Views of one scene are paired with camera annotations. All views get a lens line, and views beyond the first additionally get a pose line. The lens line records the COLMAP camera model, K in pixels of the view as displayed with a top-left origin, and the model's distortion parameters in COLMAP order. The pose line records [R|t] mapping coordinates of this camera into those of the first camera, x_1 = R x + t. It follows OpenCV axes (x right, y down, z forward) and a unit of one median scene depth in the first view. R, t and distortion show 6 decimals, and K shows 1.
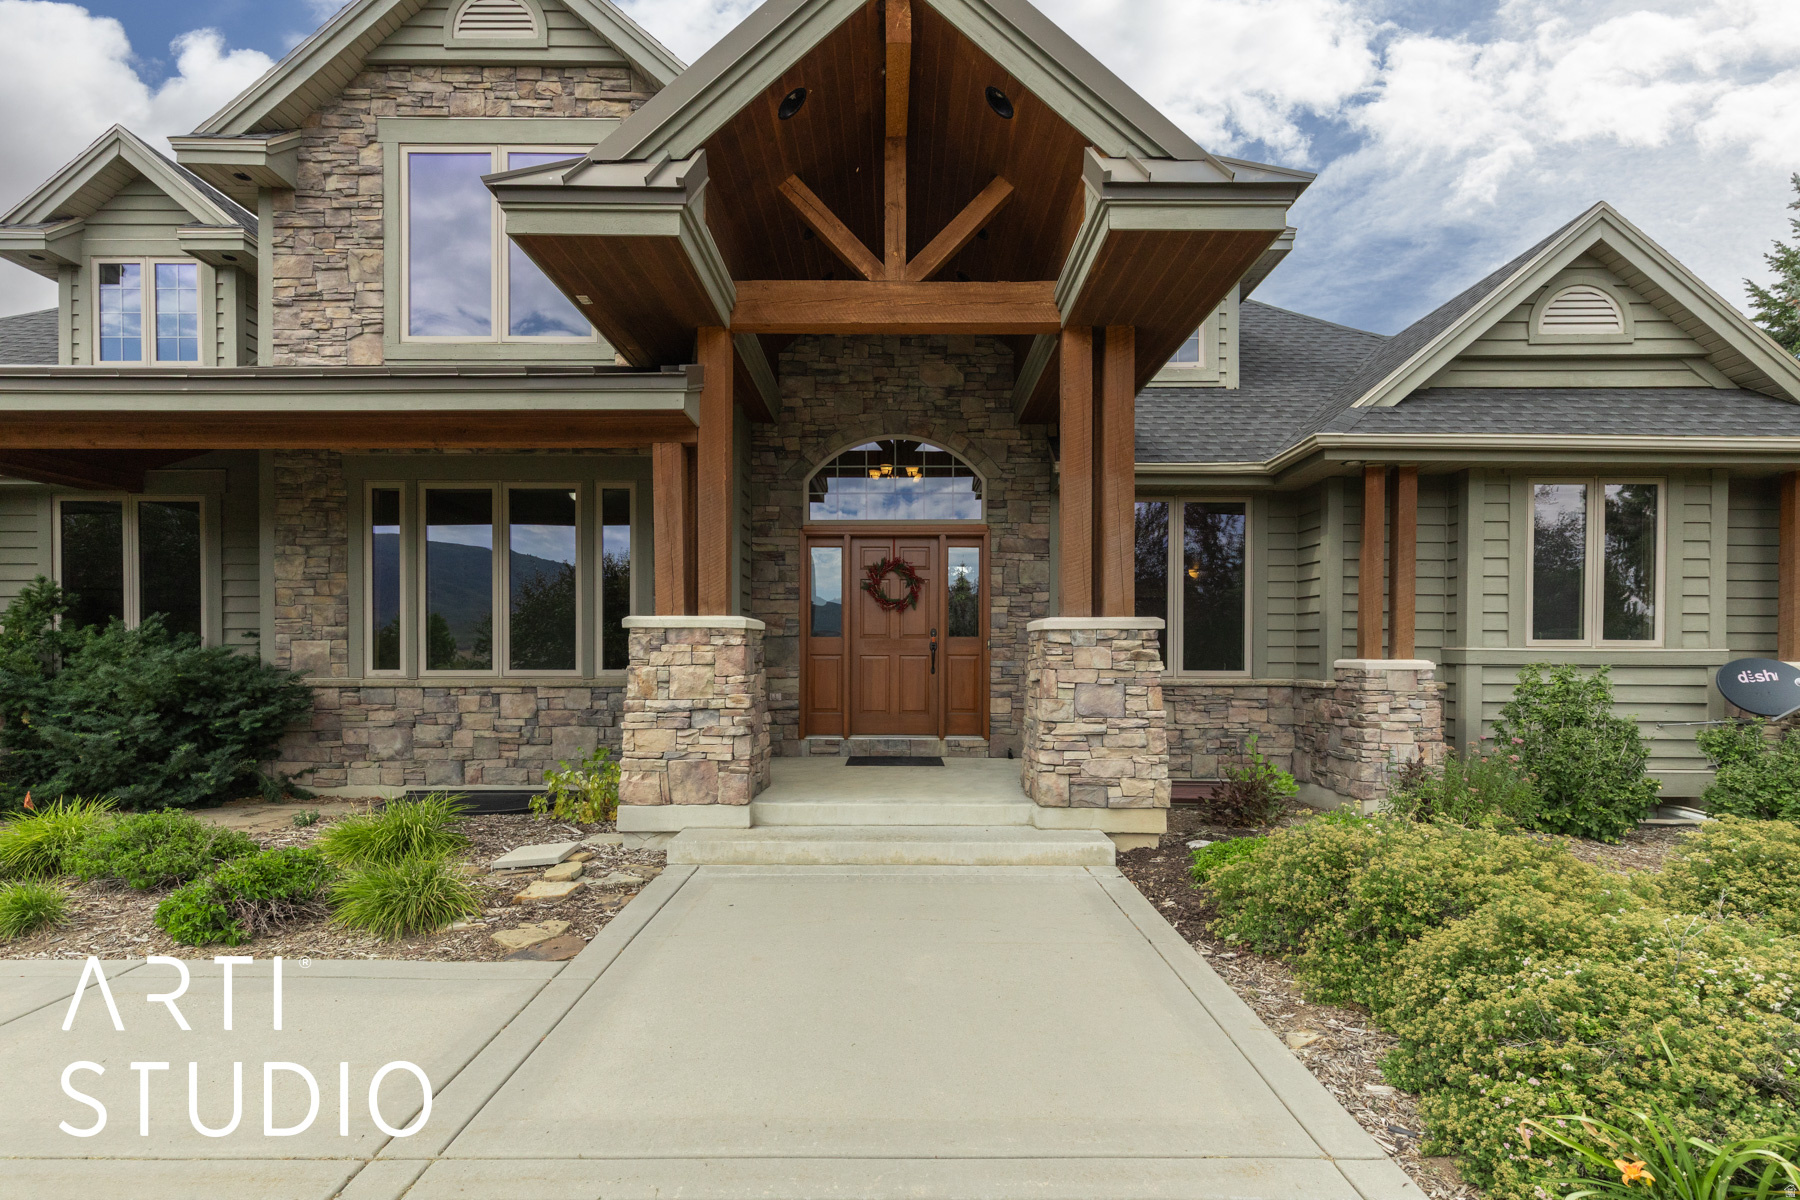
lens RADIAL K [[843.2, 0, 908.5], [0, 843.2, 662.7], [0, 0, 1]] dist [0.005536, 0.000367]
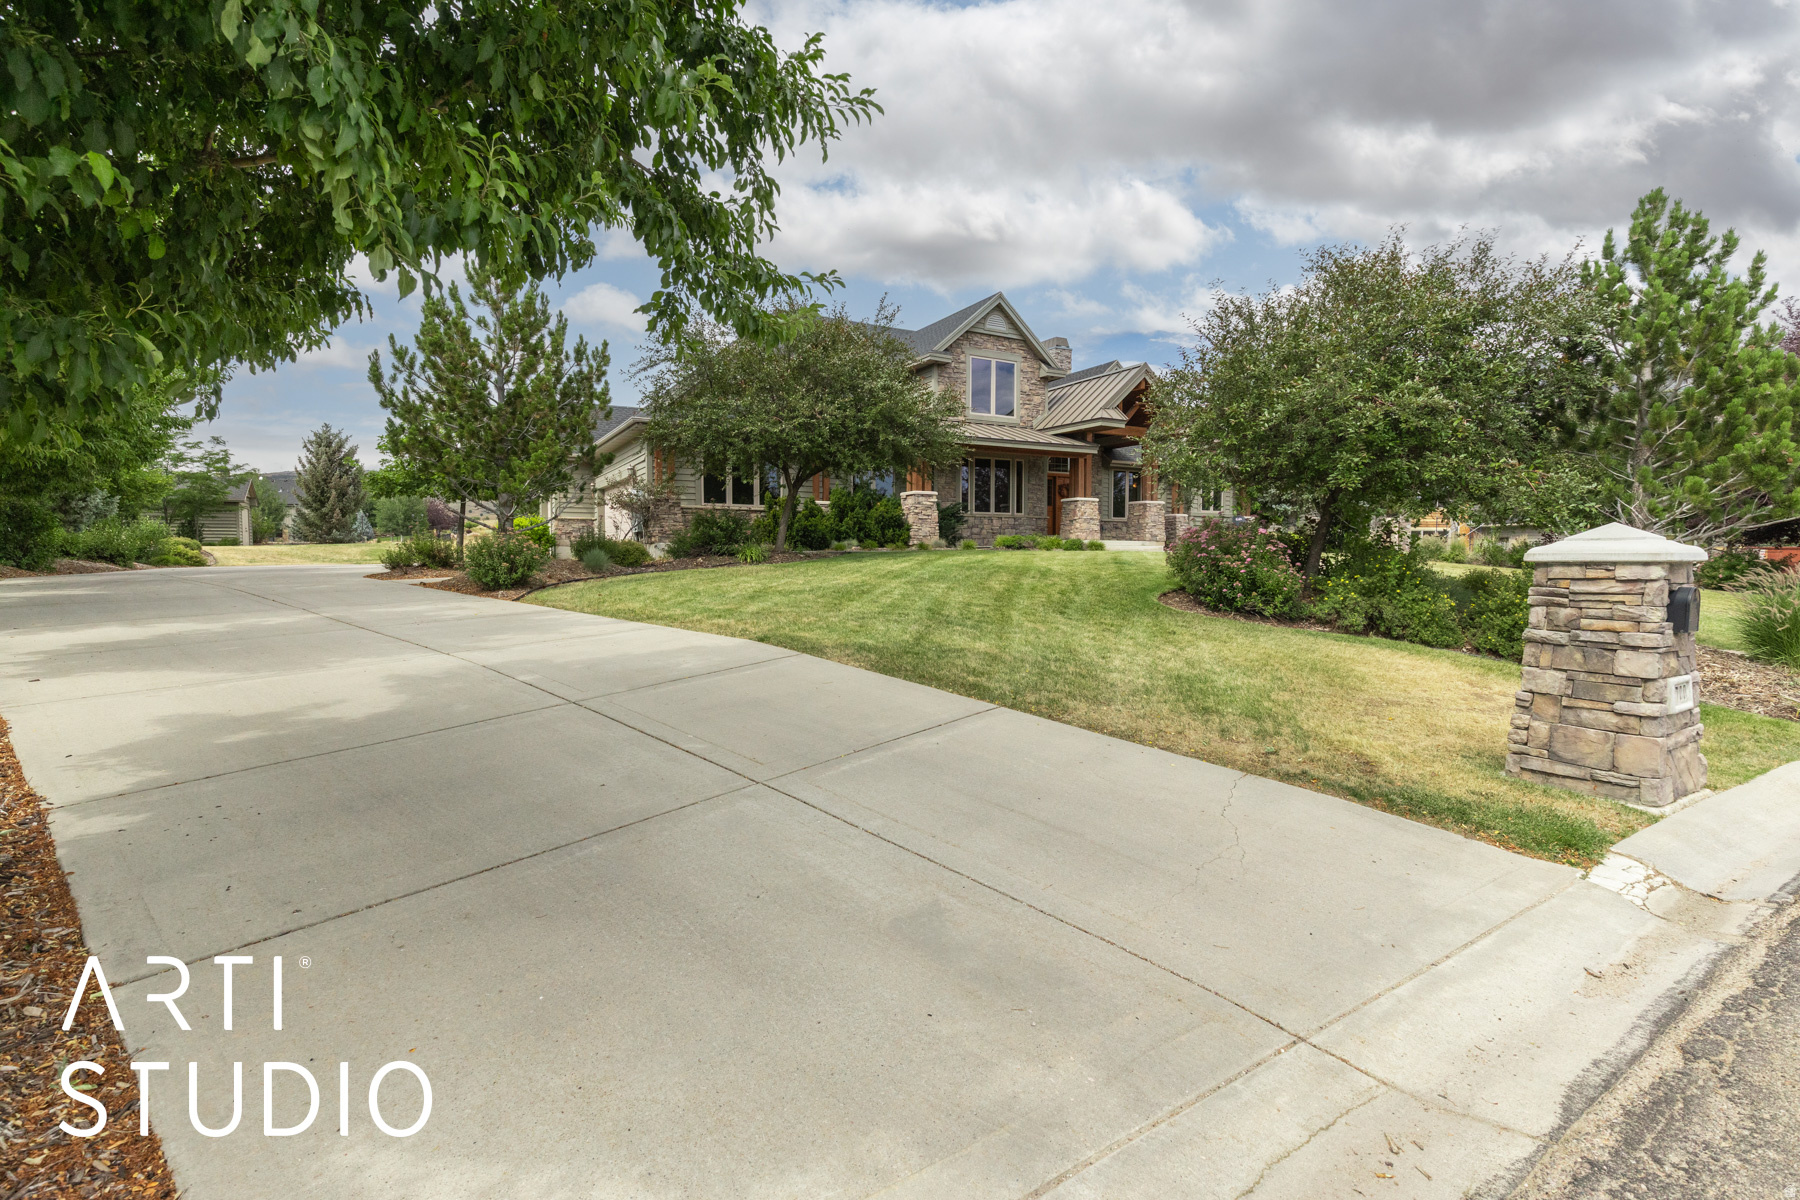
lens RADIAL K [[819.1, 0, 904.0], [0, 819.1, 599.1], [0, 0, 1]] dist [0.010621, -0.000068]
pose [[0.866780, -0.028869, 0.497854, -2.314582], [0.005801, 0.998839, 0.047820, 0.188507], [-0.498656, -0.038561, 0.865942, -1.618828]]
